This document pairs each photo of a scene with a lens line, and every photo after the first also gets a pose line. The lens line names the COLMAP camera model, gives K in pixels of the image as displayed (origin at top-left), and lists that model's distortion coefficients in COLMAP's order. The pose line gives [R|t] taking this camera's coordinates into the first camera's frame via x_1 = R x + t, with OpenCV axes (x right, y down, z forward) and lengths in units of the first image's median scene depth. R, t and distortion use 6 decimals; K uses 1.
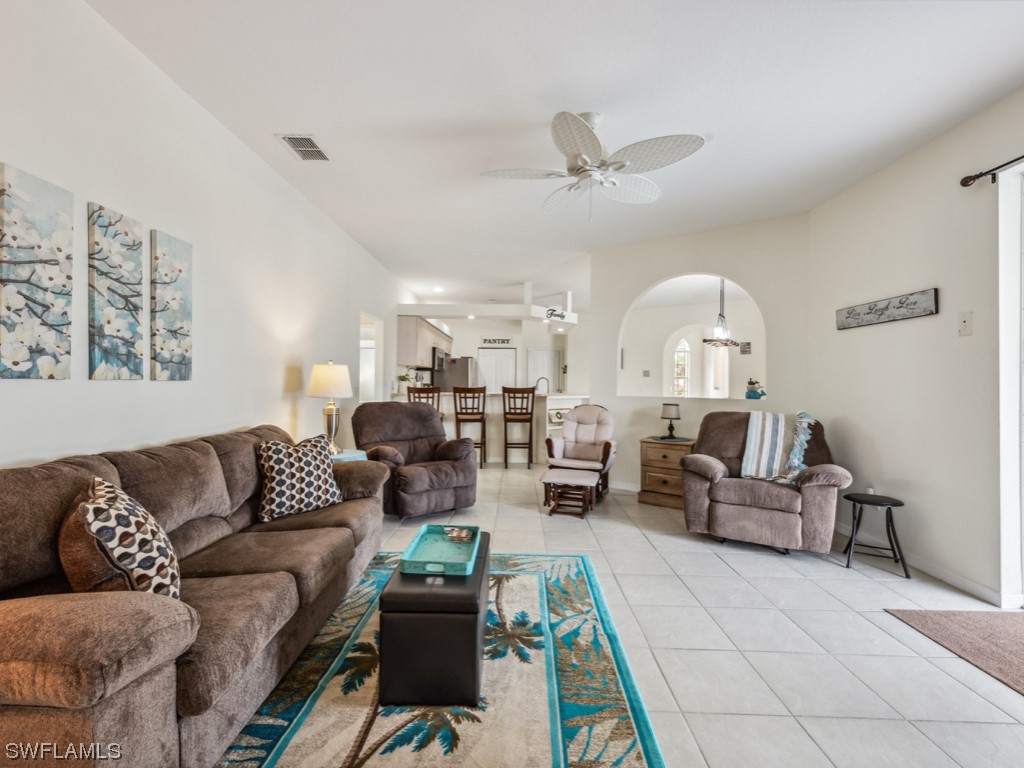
lens RADIAL K [[452.4, 0, 512.0], [0, 452.4, 384.0], [0, 0, 1]] dist [-0.001160, -0.000271]
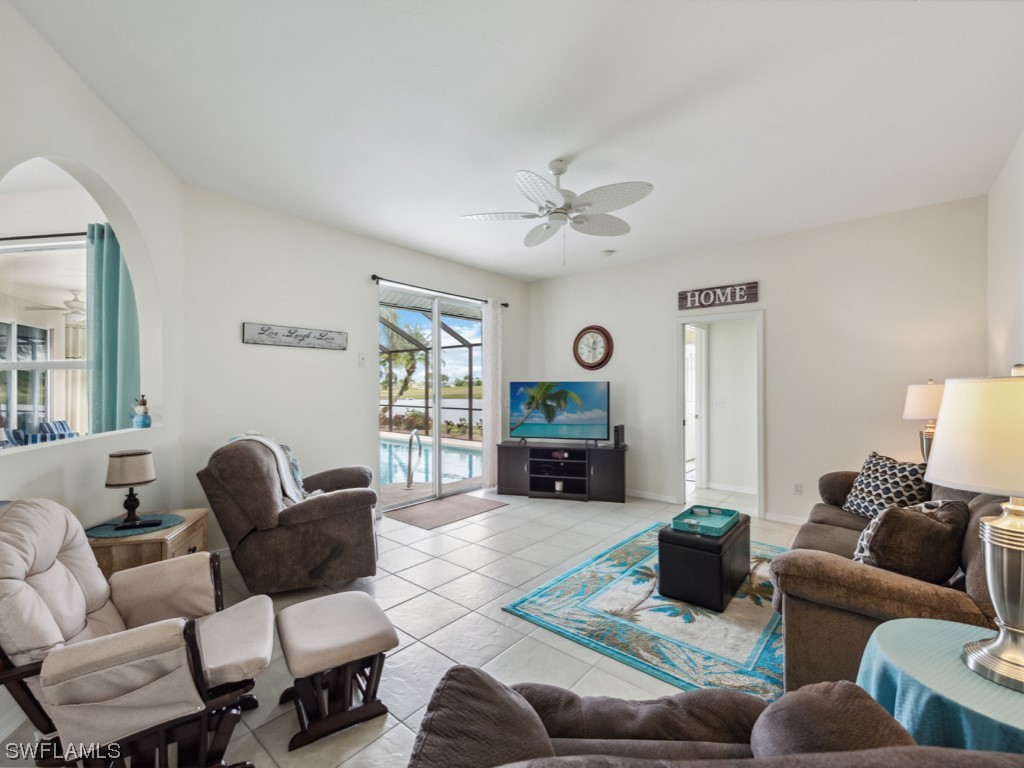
lens RADIAL K [[452.4, 0, 512.0], [0, 452.4, 384.0], [0, 0, 1]] dist [-0.001160, -0.000271]
pose [[-0.770208, -0.005333, 0.637771, -0.401935], [-0.003298, 0.999985, 0.004380, -0.049283], [-0.637784, 0.001270, -0.770214, 1.697711]]
